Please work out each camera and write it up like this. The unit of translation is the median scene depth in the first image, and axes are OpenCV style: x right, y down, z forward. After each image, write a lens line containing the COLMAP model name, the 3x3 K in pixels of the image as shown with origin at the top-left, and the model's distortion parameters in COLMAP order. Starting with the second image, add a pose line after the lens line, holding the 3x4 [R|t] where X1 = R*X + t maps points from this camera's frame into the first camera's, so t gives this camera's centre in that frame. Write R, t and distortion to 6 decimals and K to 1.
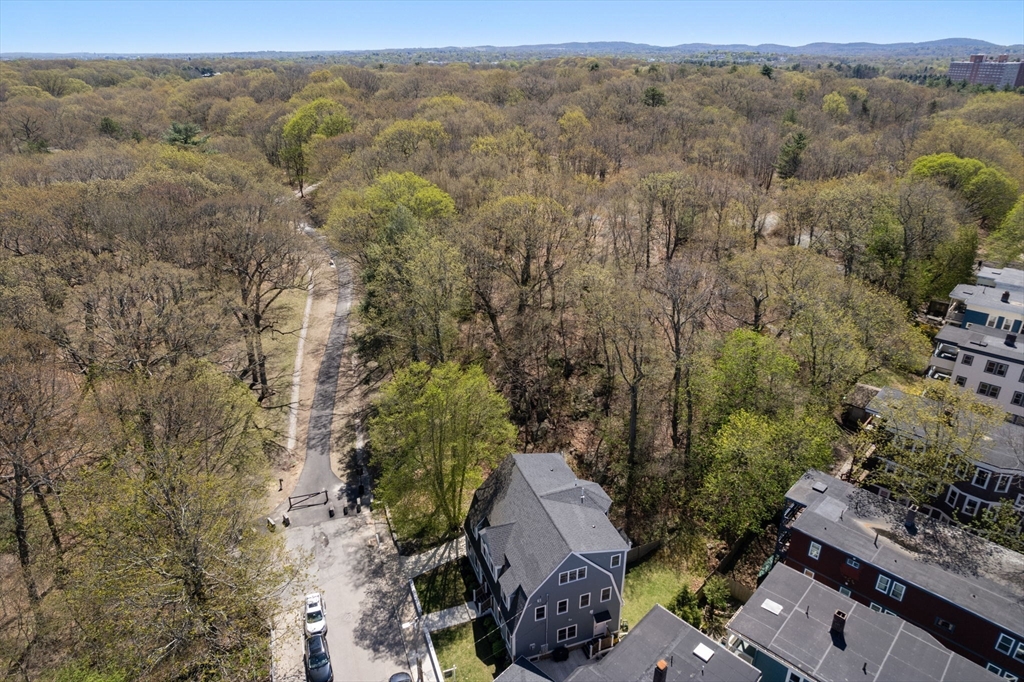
lens RADIAL K [[656.7, 0, 514.8], [0, 656.7, 342.0], [0, 0, 1]] dist [-0.072947, 0.061537]
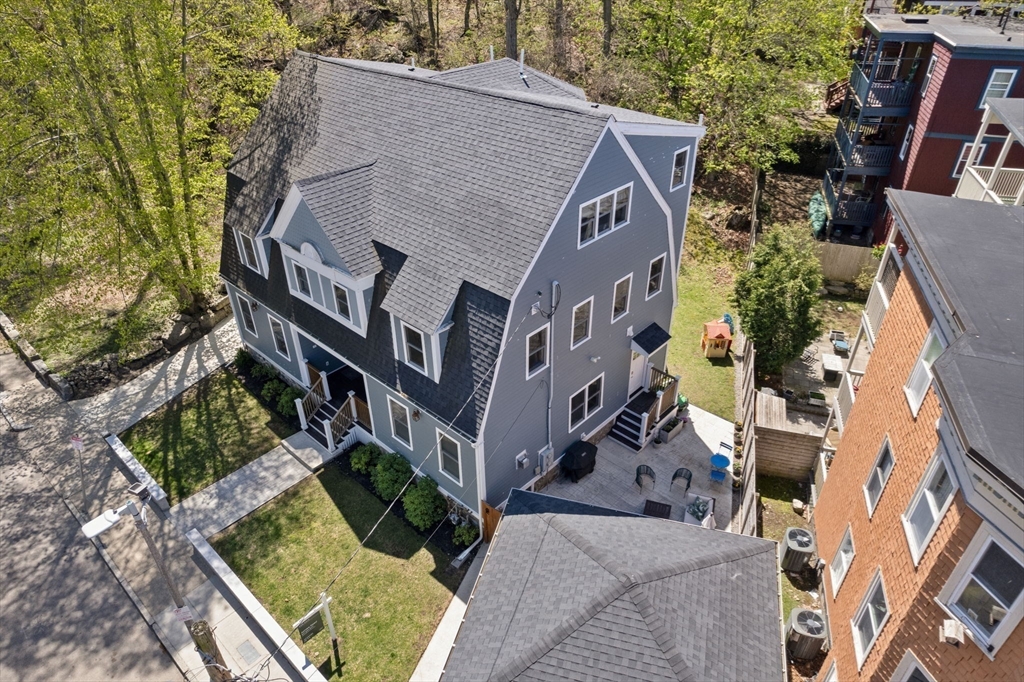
lens RADIAL K [[656.7, 0, 514.8], [0, 656.7, 342.0], [0, 0, 1]] dist [-0.072947, 0.061537]
pose [[0.884659, -0.257244, 0.388849, -0.086639], [0.193032, 0.961261, 0.196763, 0.290794], [-0.424402, -0.099008, 0.900045, 0.592097]]
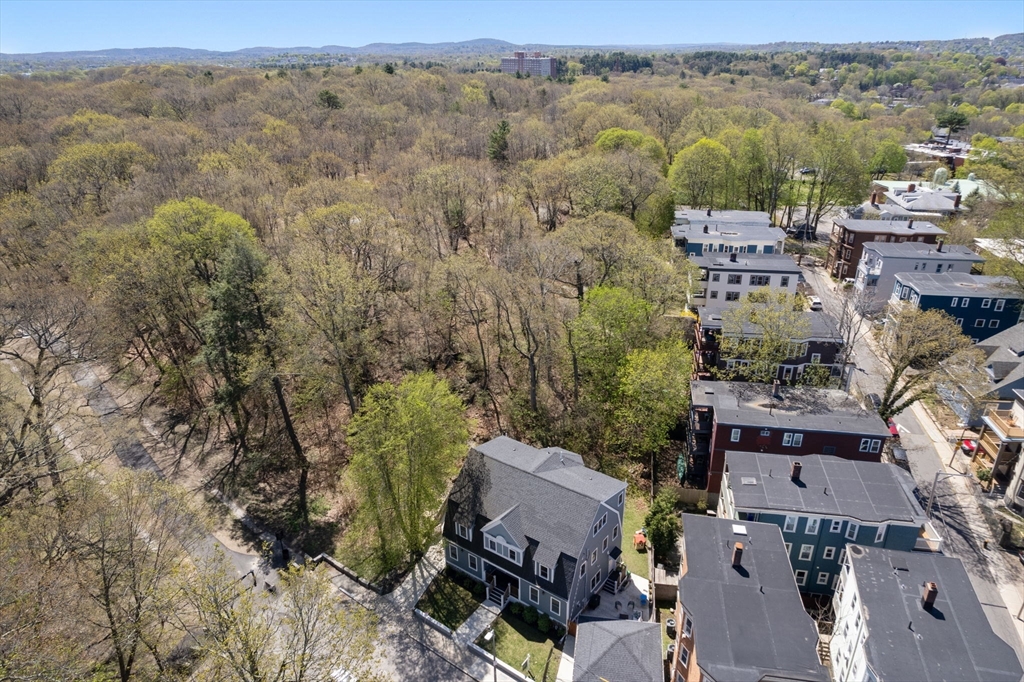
lens RADIAL K [[656.7, 0, 514.8], [0, 656.7, 342.0], [0, 0, 1]] dist [-0.072947, 0.061537]
pose [[0.824215, -0.241781, 0.512066, -0.437364], [0.243516, 0.967719, 0.064965, -0.039454], [-0.511244, 0.071151, 0.856485, 0.088732]]
